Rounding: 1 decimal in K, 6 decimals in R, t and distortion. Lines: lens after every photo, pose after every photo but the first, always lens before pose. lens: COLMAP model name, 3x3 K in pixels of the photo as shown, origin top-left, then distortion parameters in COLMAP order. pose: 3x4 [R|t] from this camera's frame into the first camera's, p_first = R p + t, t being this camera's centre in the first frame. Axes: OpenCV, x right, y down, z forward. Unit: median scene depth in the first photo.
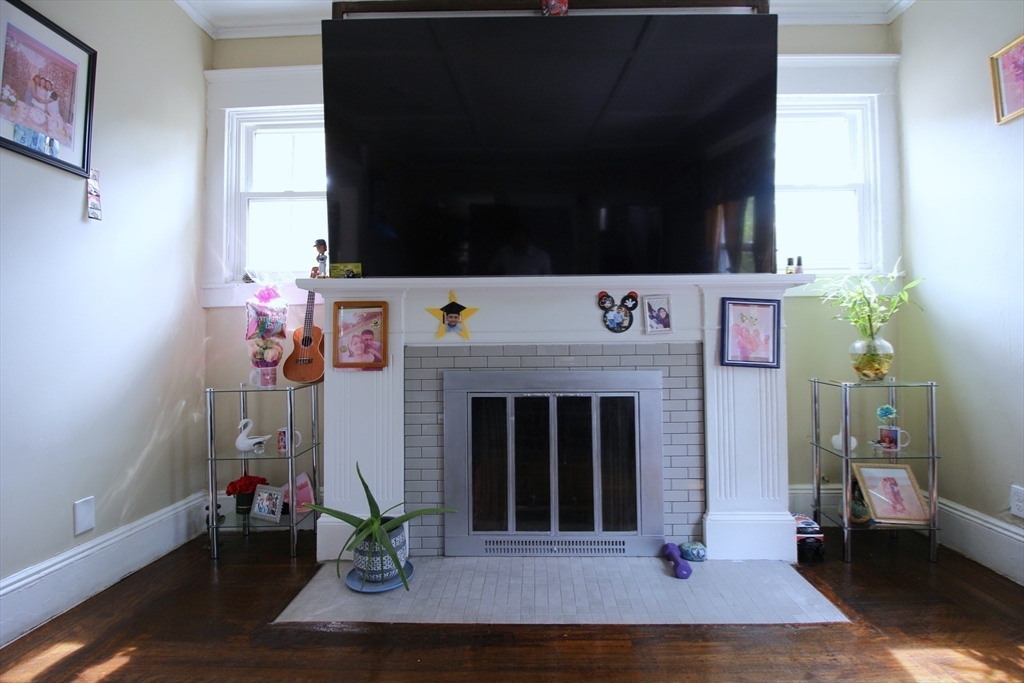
lens RADIAL K [[479.8, 0, 526.1], [0, 479.8, 334.3], [0, 0, 1]] dist [0.003935, -0.013075]
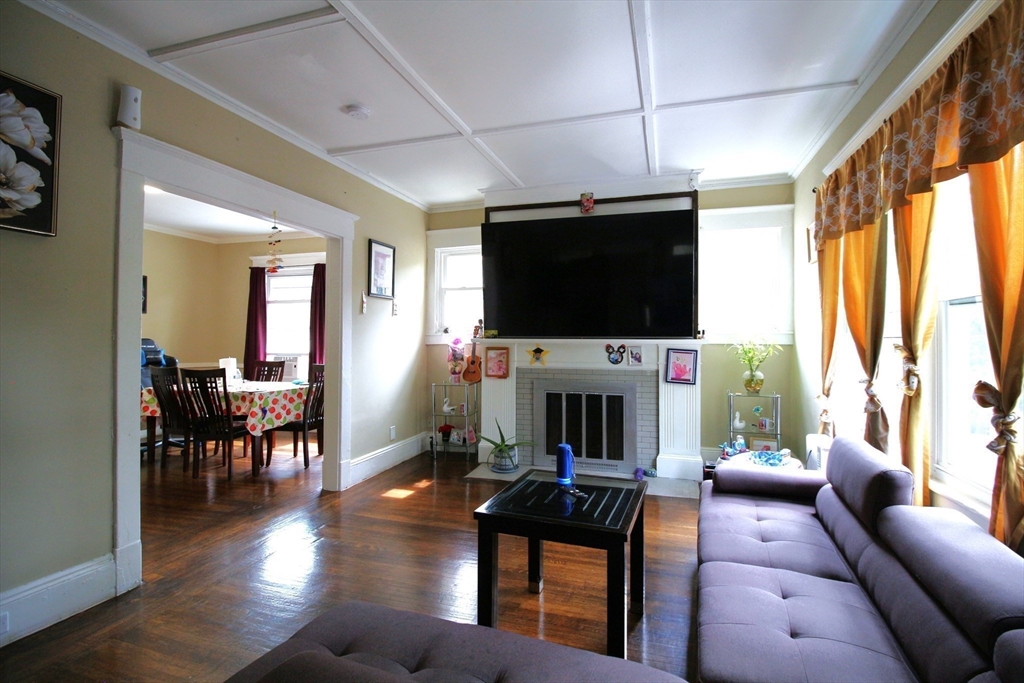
lens RADIAL K [[479.8, 0, 526.1], [0, 479.8, 334.3], [0, 0, 1]] dist [0.003935, -0.013075]
pose [[0.962445, 0.009448, -0.271313, 0.377962], [-0.004807, 0.999831, 0.017766, -0.166194], [0.271435, -0.015795, 0.962327, -1.077494]]
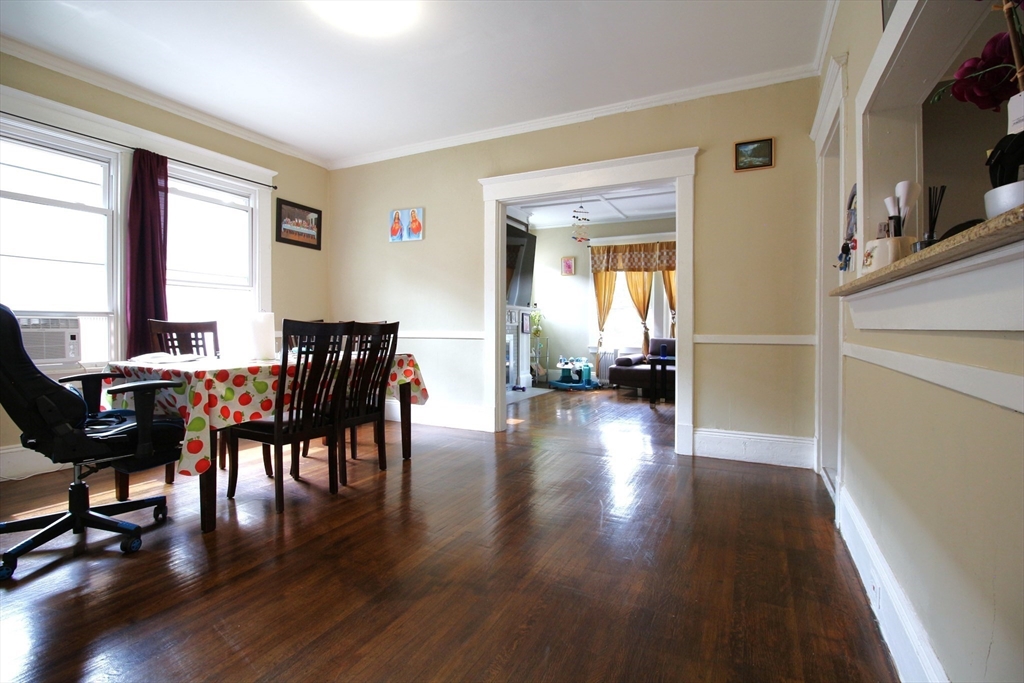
lens RADIAL K [[479.8, 0, 526.1], [0, 479.8, 334.3], [0, 0, 1]] dist [0.003935, -0.013075]
pose [[0.420576, -0.000714, 0.907257, -2.677957], [-0.030899, 0.999408, 0.015110, 0.025880], [-0.906731, -0.034388, 0.420305, -0.476441]]
